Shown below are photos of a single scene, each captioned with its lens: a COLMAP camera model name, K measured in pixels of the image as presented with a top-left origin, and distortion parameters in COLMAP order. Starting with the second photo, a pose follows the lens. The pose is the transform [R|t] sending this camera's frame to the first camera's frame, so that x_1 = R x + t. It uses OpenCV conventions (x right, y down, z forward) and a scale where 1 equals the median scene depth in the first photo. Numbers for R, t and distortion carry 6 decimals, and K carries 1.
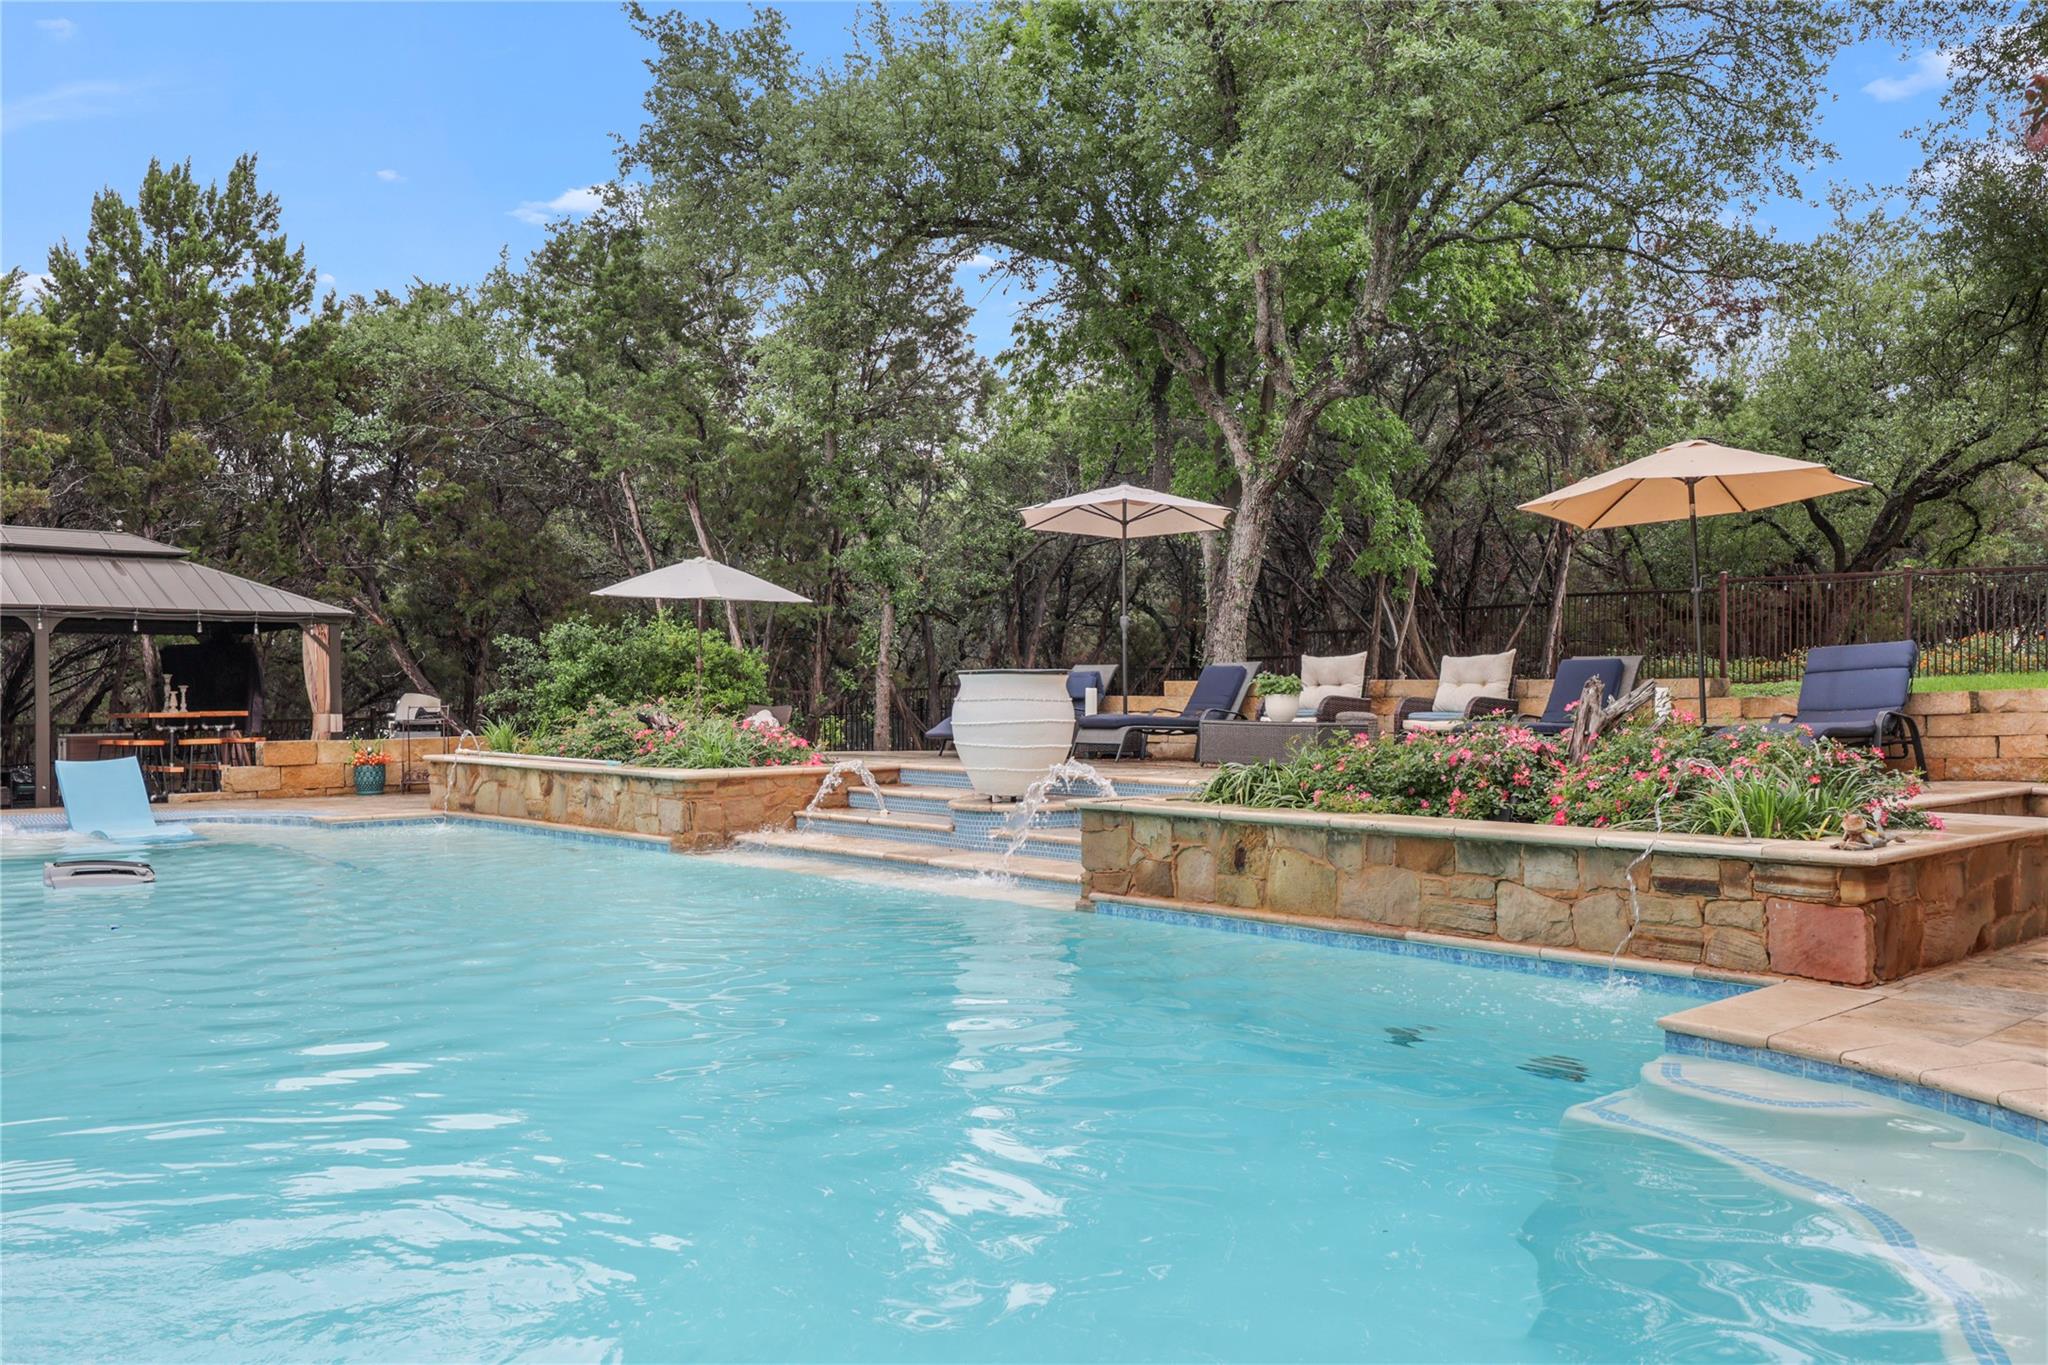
lens RADIAL K [[1673.3, 0, 1023.0], [0, 1673.3, 692.9], [0, 0, 1]] dist [0.011932, 0.001617]
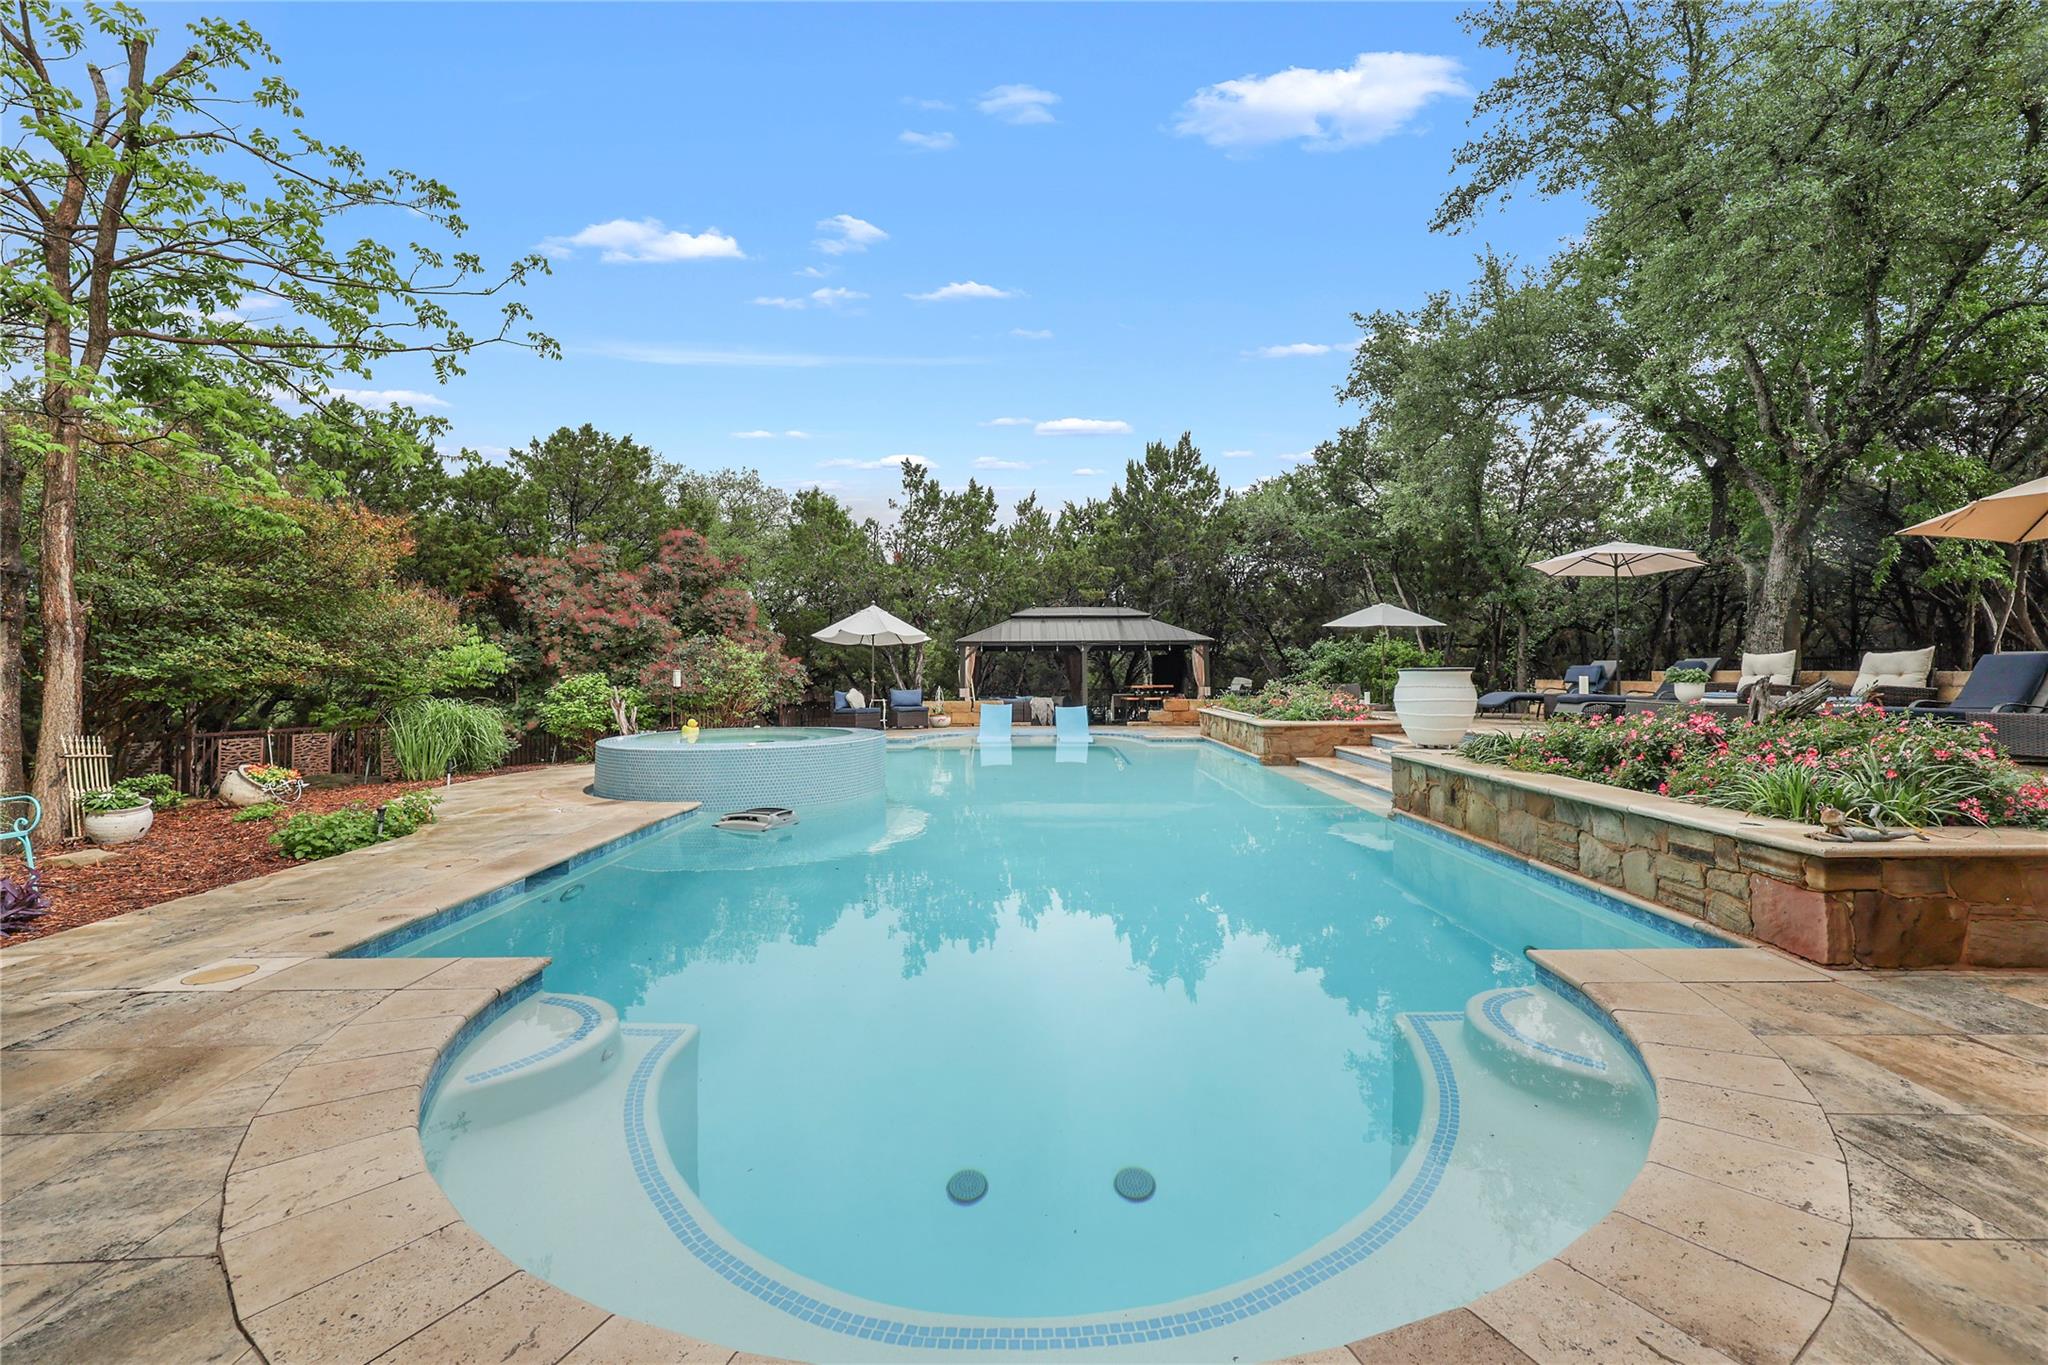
lens RADIAL K [[830.3, 0, 1029.1], [0, 830.3, 668.9], [0, 0, 1]] dist [-0.001099, 0.000161]
pose [[0.744247, -0.006174, -0.667876, 0.206424], [0.002502, 0.999976, -0.006456, -0.007308], [0.667900, 0.003134, 0.744245, 0.108608]]
